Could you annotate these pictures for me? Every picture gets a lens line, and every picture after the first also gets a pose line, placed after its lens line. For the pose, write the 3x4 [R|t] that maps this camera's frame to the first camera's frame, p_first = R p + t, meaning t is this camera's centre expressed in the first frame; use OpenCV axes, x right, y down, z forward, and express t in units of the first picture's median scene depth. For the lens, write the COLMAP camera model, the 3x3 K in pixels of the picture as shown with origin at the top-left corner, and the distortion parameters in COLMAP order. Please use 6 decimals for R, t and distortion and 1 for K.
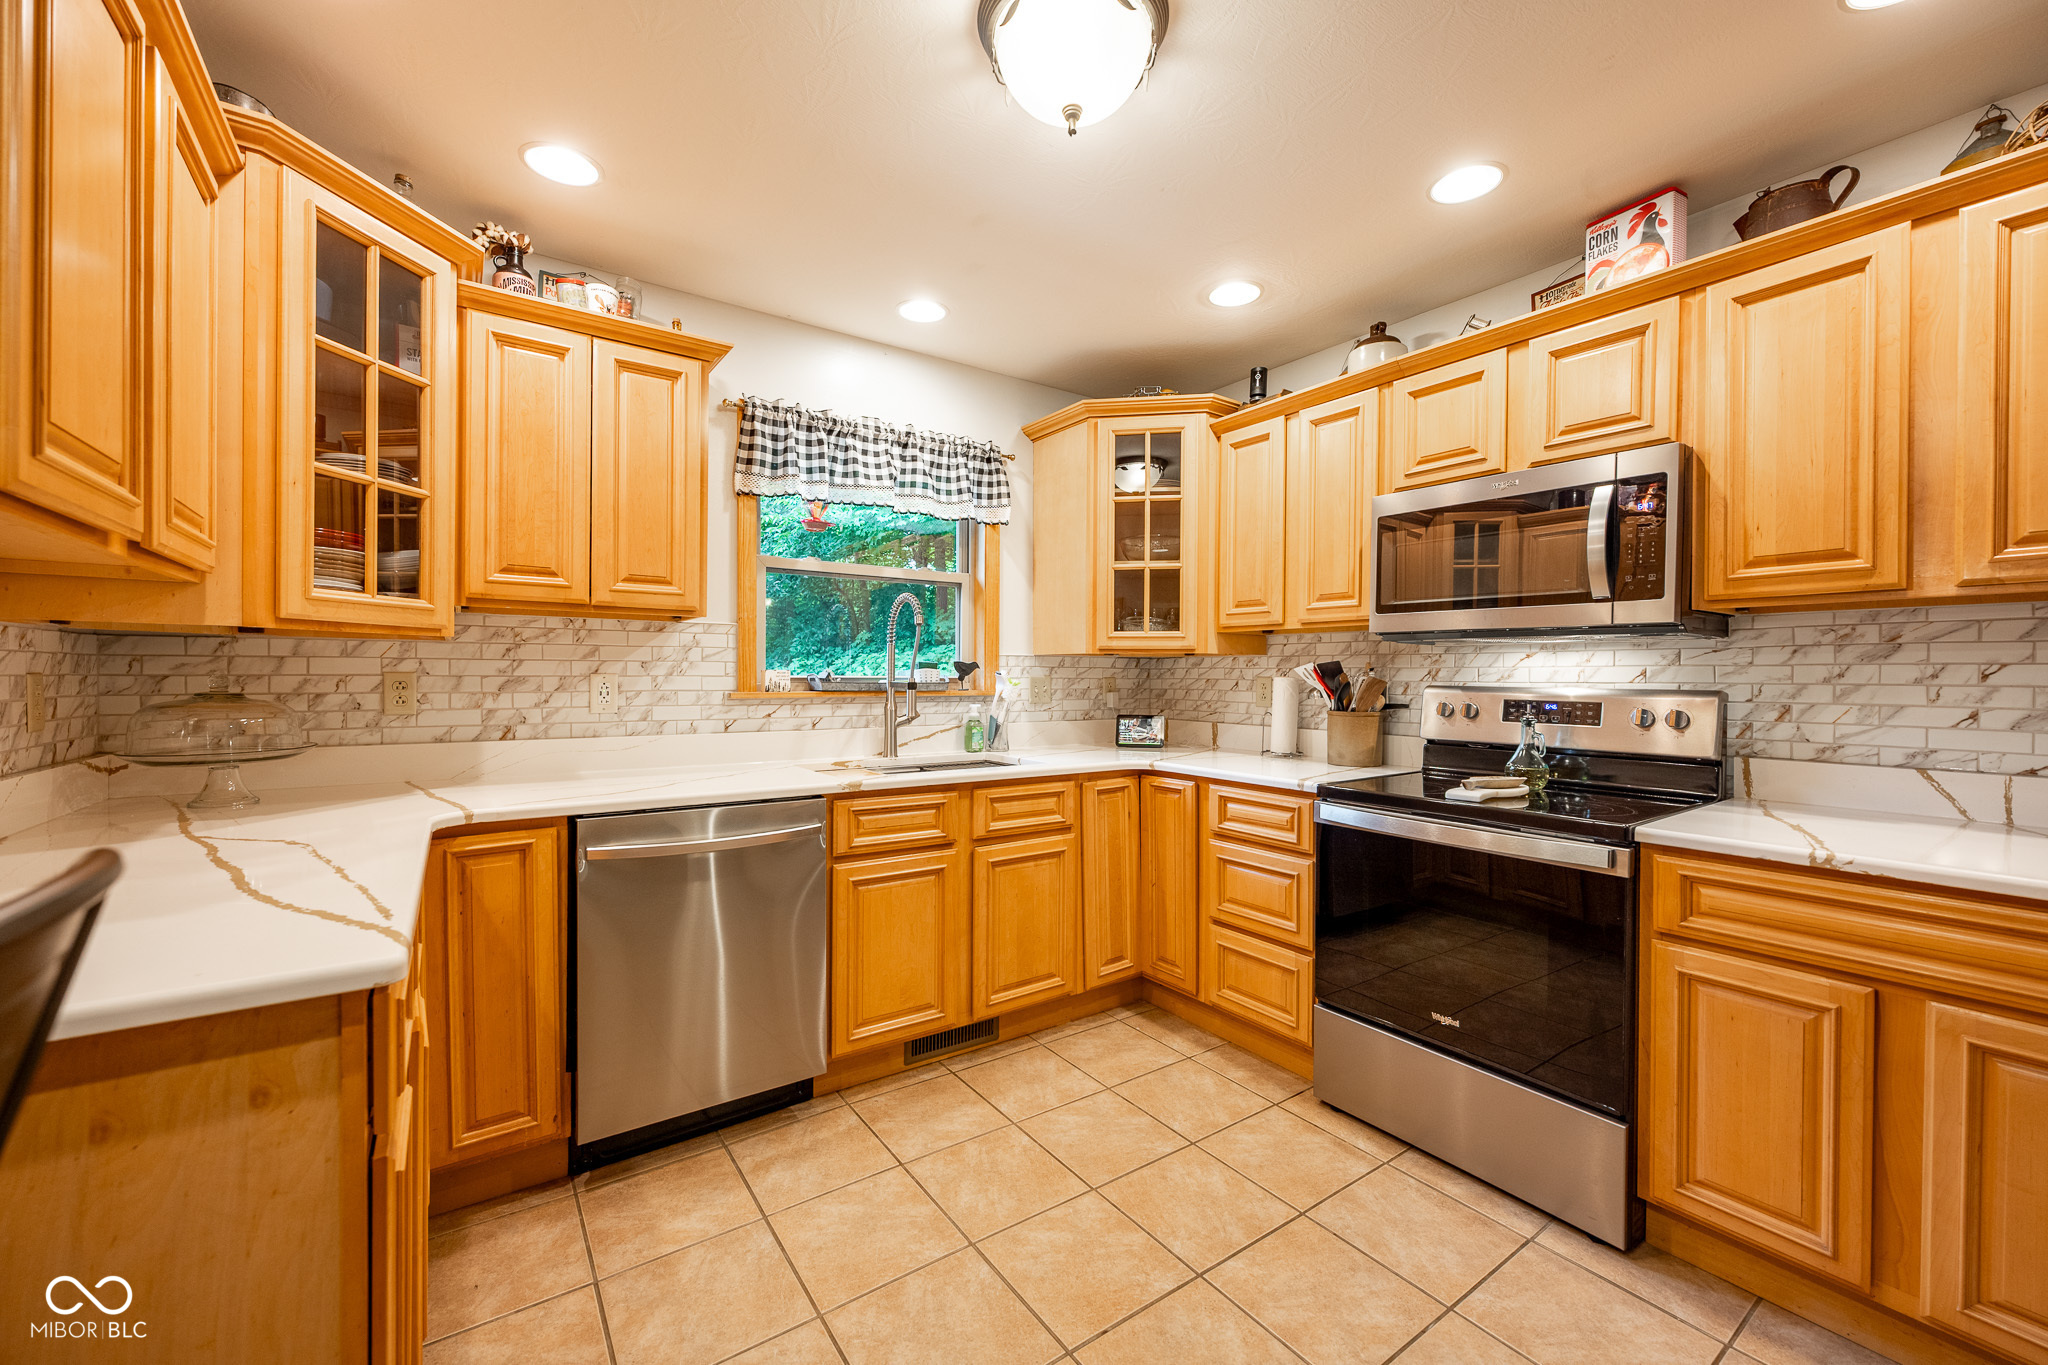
lens RADIAL K [[814.5, 0, 1026.2], [0, 814.5, 680.5], [0, 0, 1]] dist [-0.000218, -0.000114]
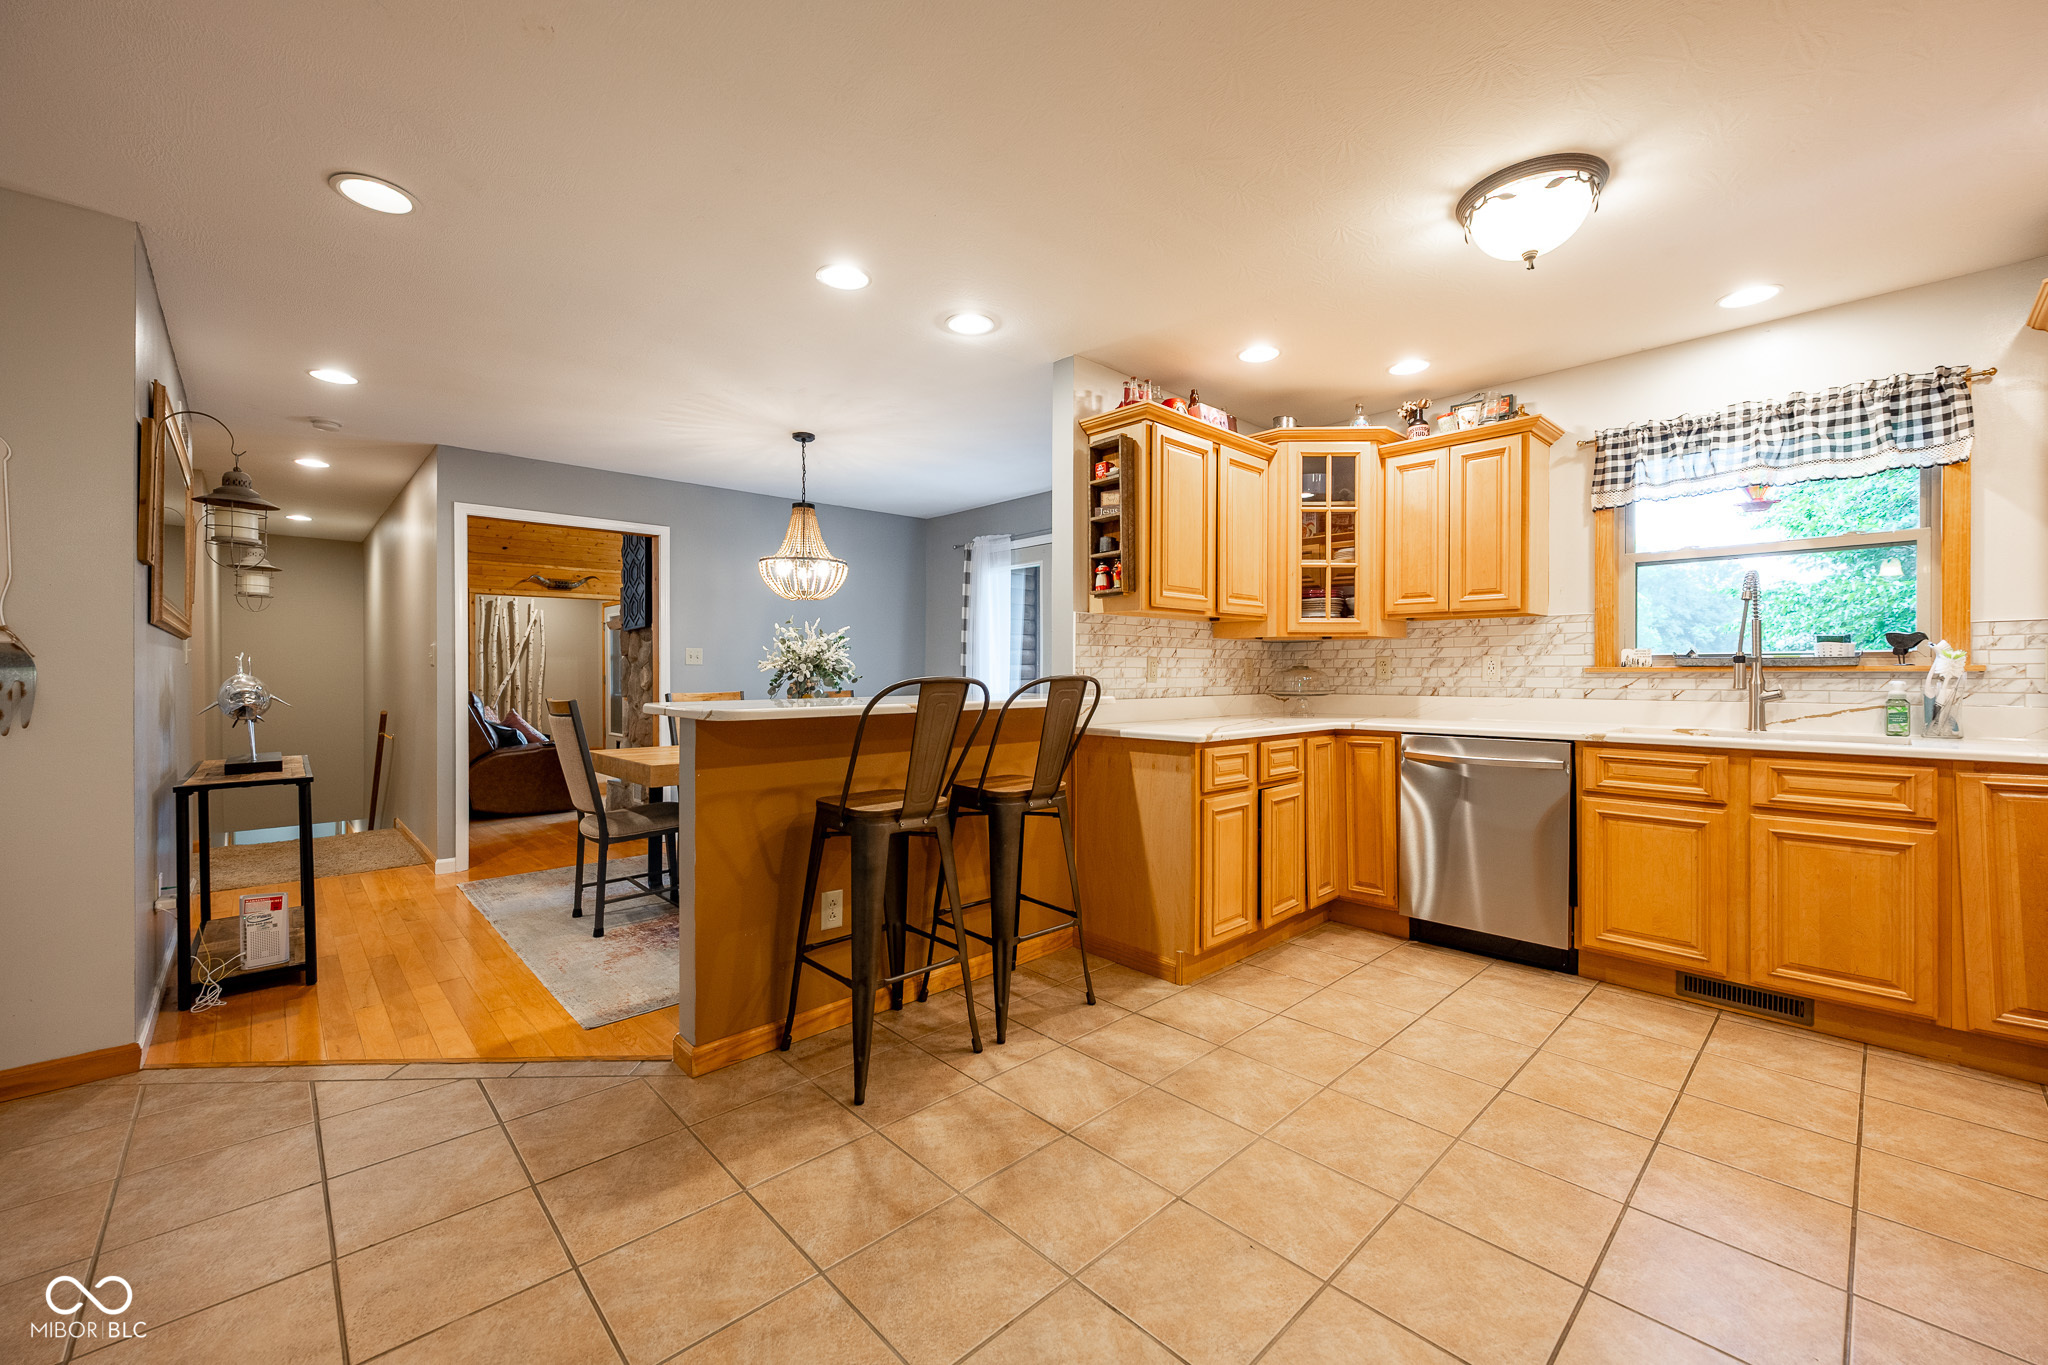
lens RADIAL K [[814.5, 0, 1028.7], [0, 814.5, 675.5], [0, 0, 1]] dist [-0.000218, -0.000114]
pose [[0.139893, -0.003417, -0.990161, 0.863806], [-0.005120, 0.999978, -0.004175, 0.041111], [0.990153, 0.005654, 0.139873, -0.051906]]
